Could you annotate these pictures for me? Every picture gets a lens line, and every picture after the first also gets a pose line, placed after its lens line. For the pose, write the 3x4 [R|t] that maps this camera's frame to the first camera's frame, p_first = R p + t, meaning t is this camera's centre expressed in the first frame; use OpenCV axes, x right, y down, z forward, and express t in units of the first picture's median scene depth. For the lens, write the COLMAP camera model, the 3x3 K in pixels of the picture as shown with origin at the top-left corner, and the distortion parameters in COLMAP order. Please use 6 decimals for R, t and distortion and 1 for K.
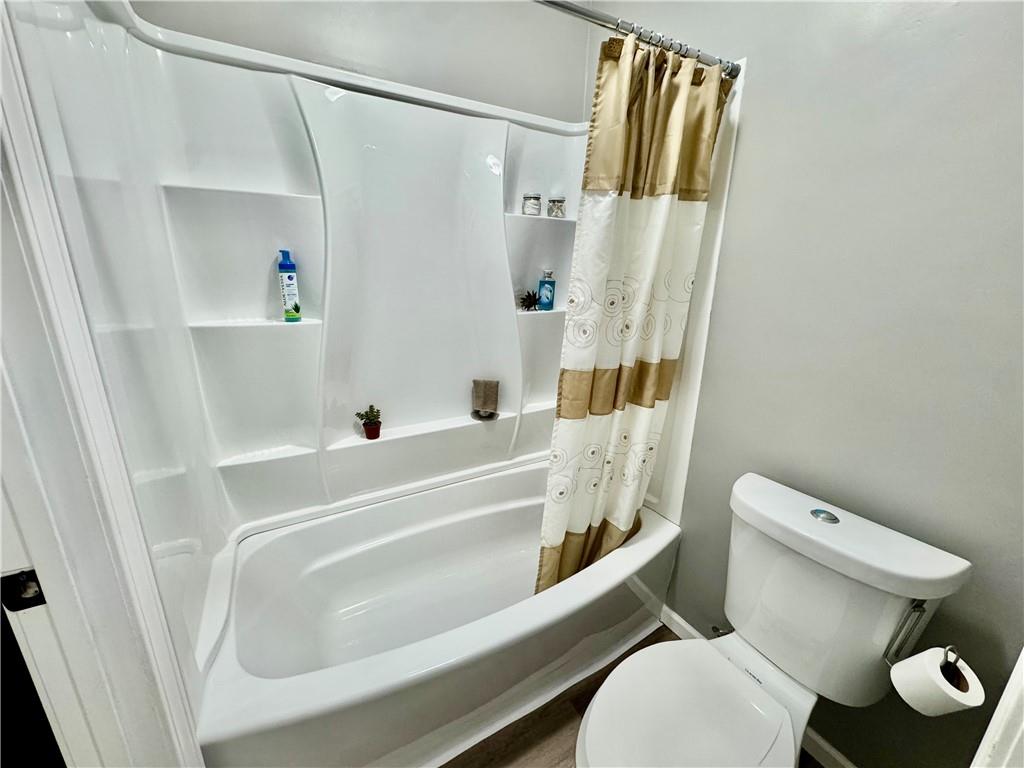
lens RADIAL K [[408.7, 0, 512.5], [0, 408.7, 383.9], [0, 0, 1]] dist [-0.003012, 0.000210]
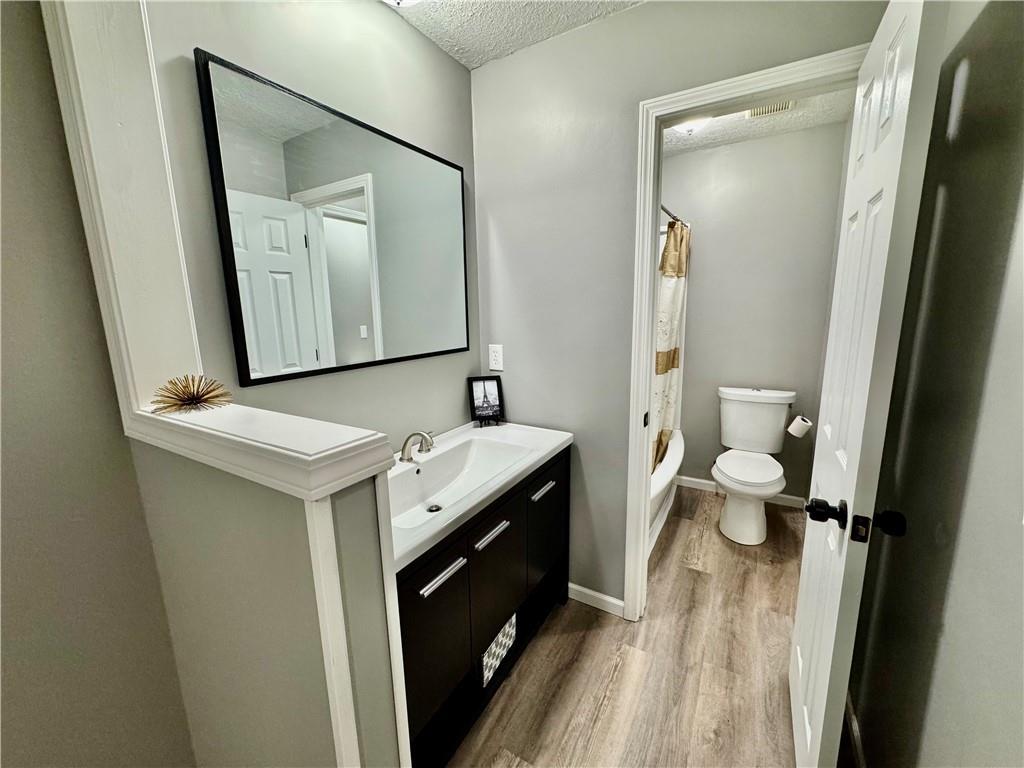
lens RADIAL K [[408.7, 0, 515.5], [0, 408.7, 380.3], [0, 0, 1]] dist [-0.003012, 0.000210]
pose [[0.868262, -0.120081, 0.481355, -1.574554], [0.166616, 0.984490, -0.054944, 0.107423], [-0.467291, 0.127907, 0.874802, -0.538543]]
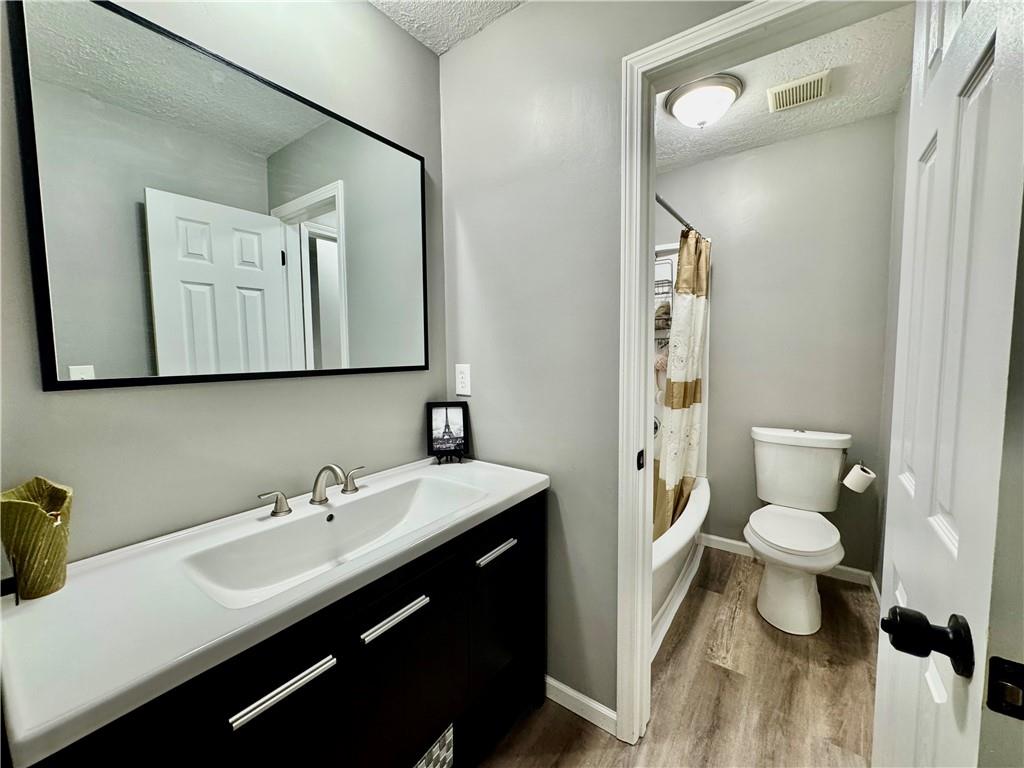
lens RADIAL K [[408.7, 0, 514.1], [0, 408.7, 380.1], [0, 0, 1]] dist [-0.003012, 0.000210]
pose [[0.908573, -0.055404, 0.414037, -1.260379], [0.137010, 0.975860, -0.170073, 0.168430], [-0.394619, 0.211251, 0.894231, -0.367904]]
